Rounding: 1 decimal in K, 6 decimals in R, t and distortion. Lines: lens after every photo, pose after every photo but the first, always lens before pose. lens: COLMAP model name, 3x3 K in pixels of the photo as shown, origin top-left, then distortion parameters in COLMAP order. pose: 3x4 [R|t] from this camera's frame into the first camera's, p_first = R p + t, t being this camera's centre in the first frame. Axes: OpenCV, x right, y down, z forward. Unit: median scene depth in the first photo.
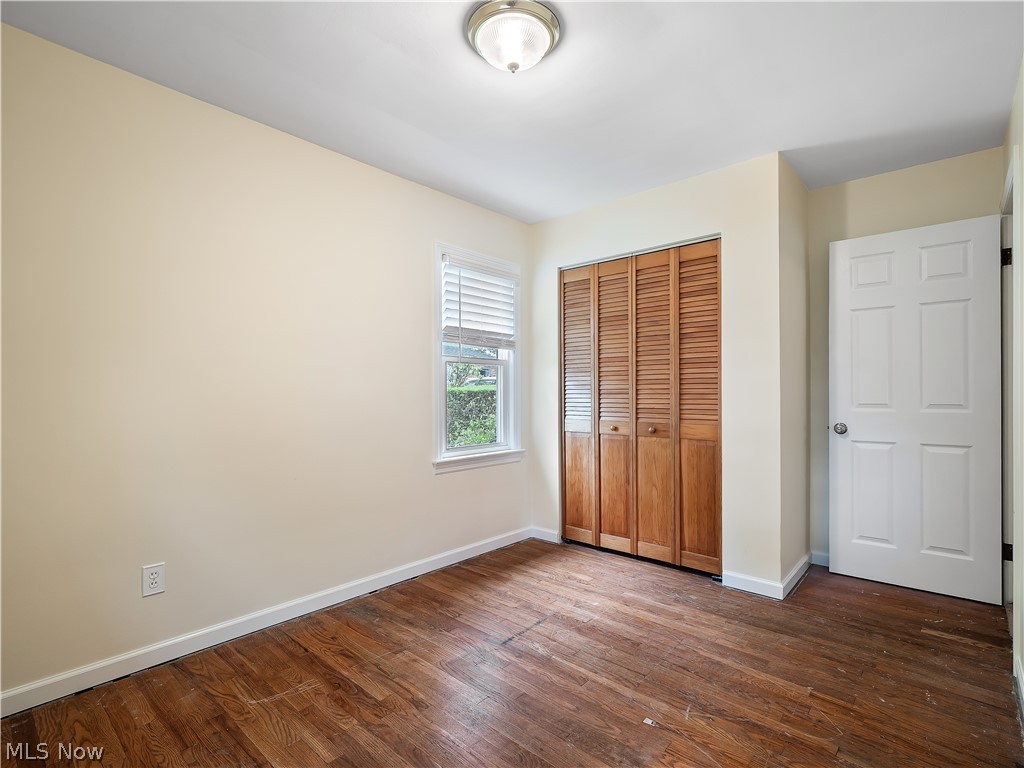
lens RADIAL K [[498.6, 0, 510.4], [0, 498.6, 385.3], [0, 0, 1]] dist [0.004767, -0.002350]
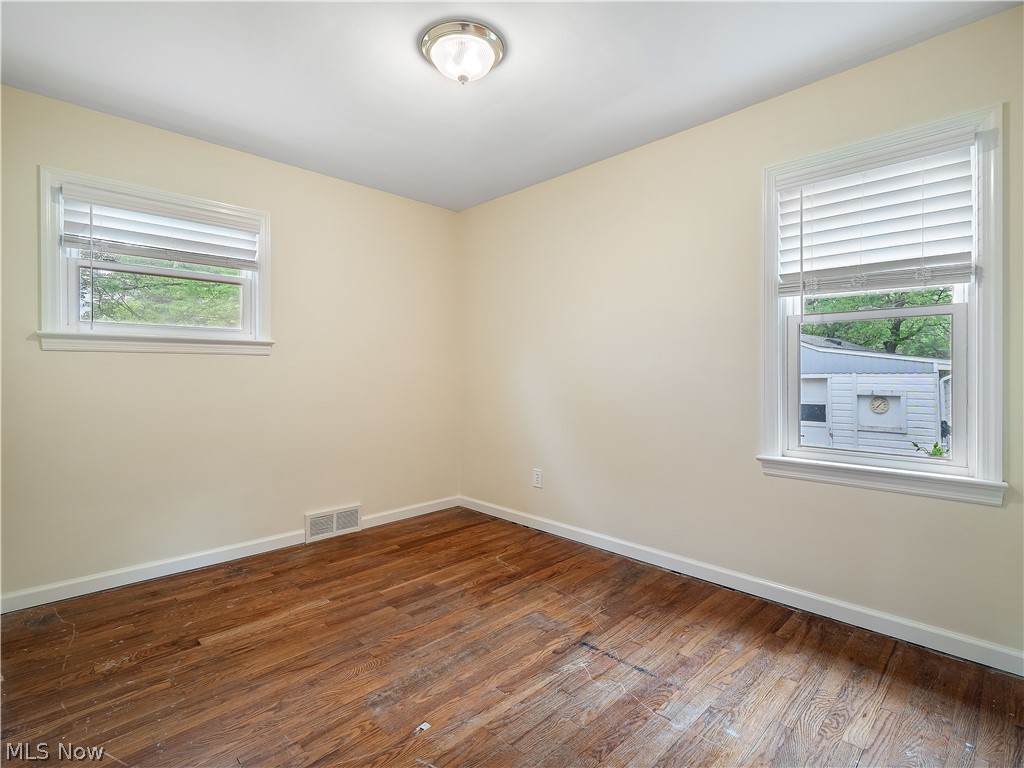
lens RADIAL K [[498.6, 0, 511.7], [0, 498.6, 379.3], [0, 0, 1]] dist [0.004767, -0.002350]
pose [[-0.052819, 0.017739, -0.998447, 0.839340], [0.012952, 0.999770, 0.017078, 0.020857], [0.998520, -0.012030, -0.053037, 0.875472]]
